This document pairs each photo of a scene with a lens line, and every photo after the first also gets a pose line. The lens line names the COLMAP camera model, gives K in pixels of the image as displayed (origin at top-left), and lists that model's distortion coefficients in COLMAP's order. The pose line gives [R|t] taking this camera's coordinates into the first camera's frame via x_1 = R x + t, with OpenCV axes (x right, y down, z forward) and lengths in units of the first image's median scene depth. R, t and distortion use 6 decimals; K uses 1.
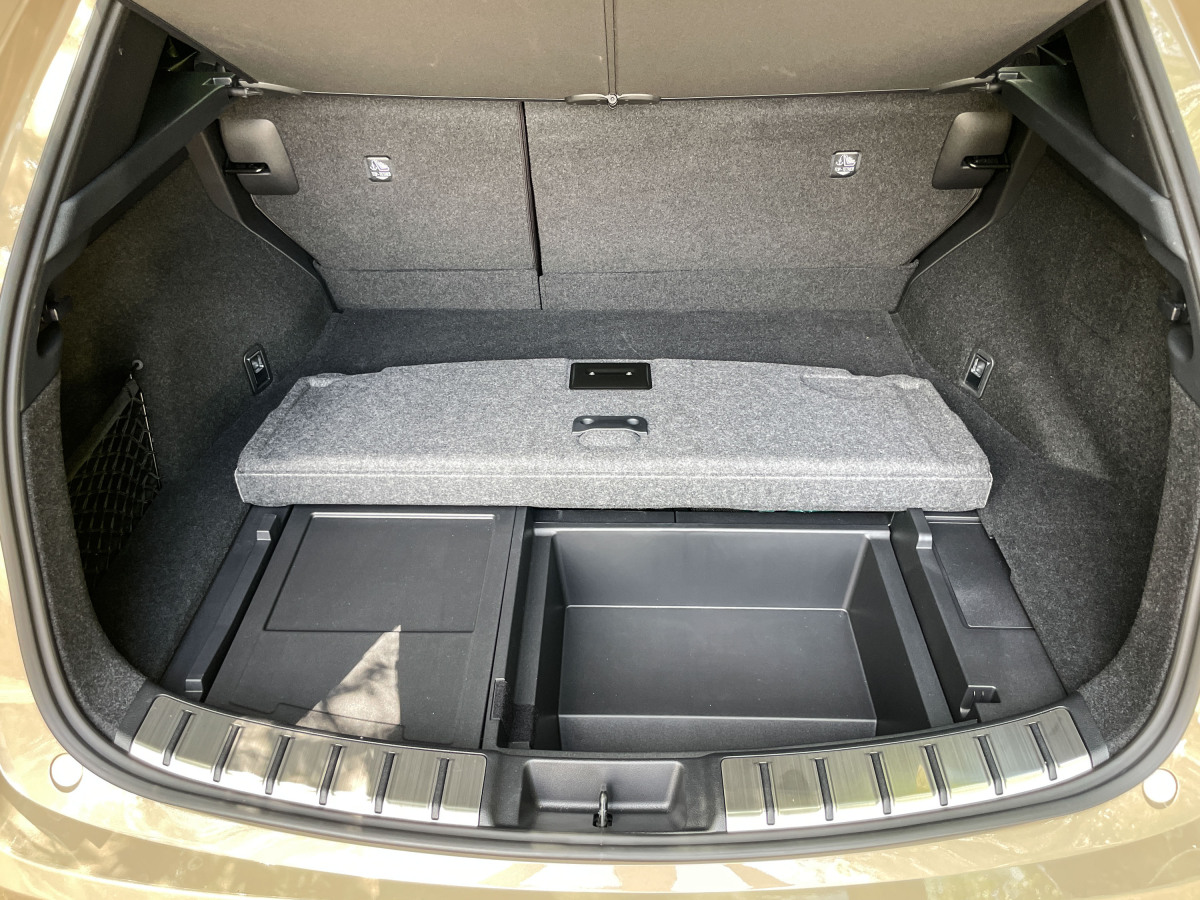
lens RADIAL K [[912.3, 0, 601.2], [0, 912.3, 436.3], [0, 0, 1]] dist [0.069653, -0.106223]
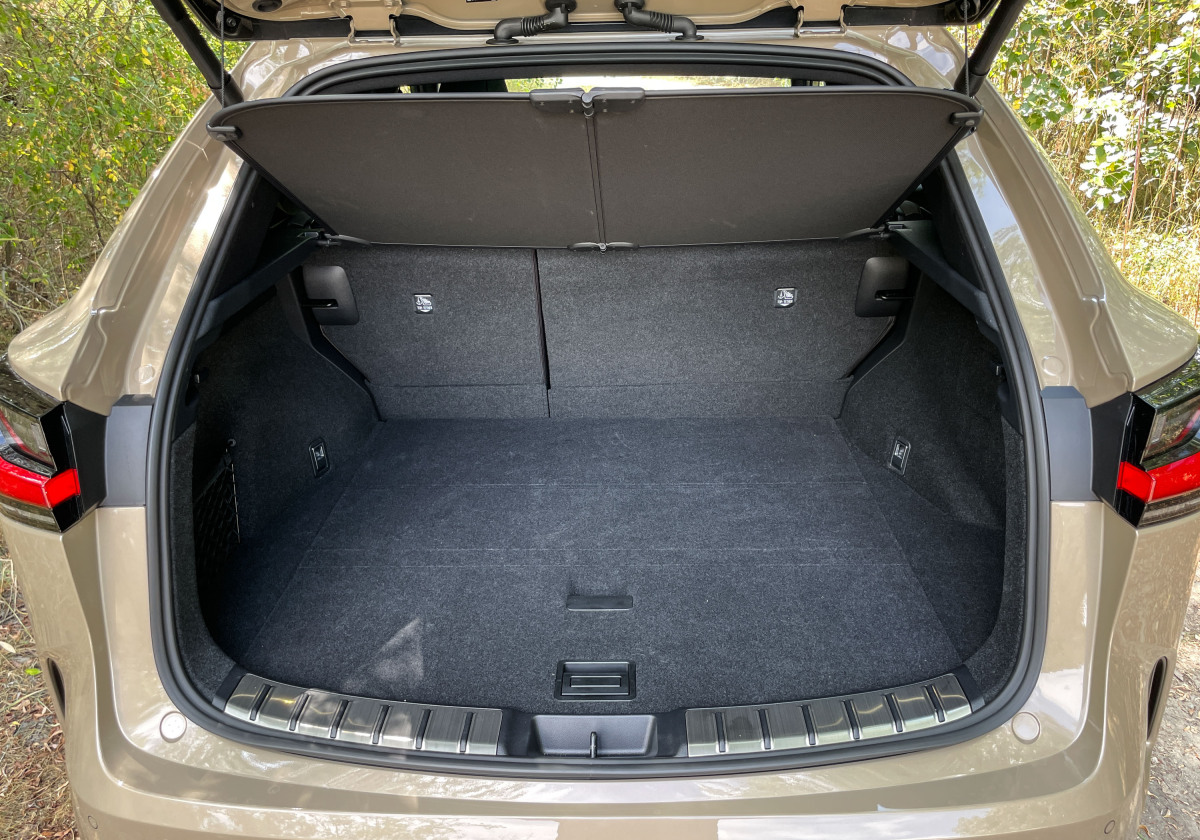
lens RADIAL K [[879.0, 0, 615.1], [0, 879.0, 418.3], [0, 0, 1]] dist [0.095192, -0.171173]
pose [[0.999939, -0.008130, 0.007519, 0.017512], [0.009492, 0.978978, -0.203743, 0.134654], [-0.005705, 0.203801, 0.978996, -0.198990]]
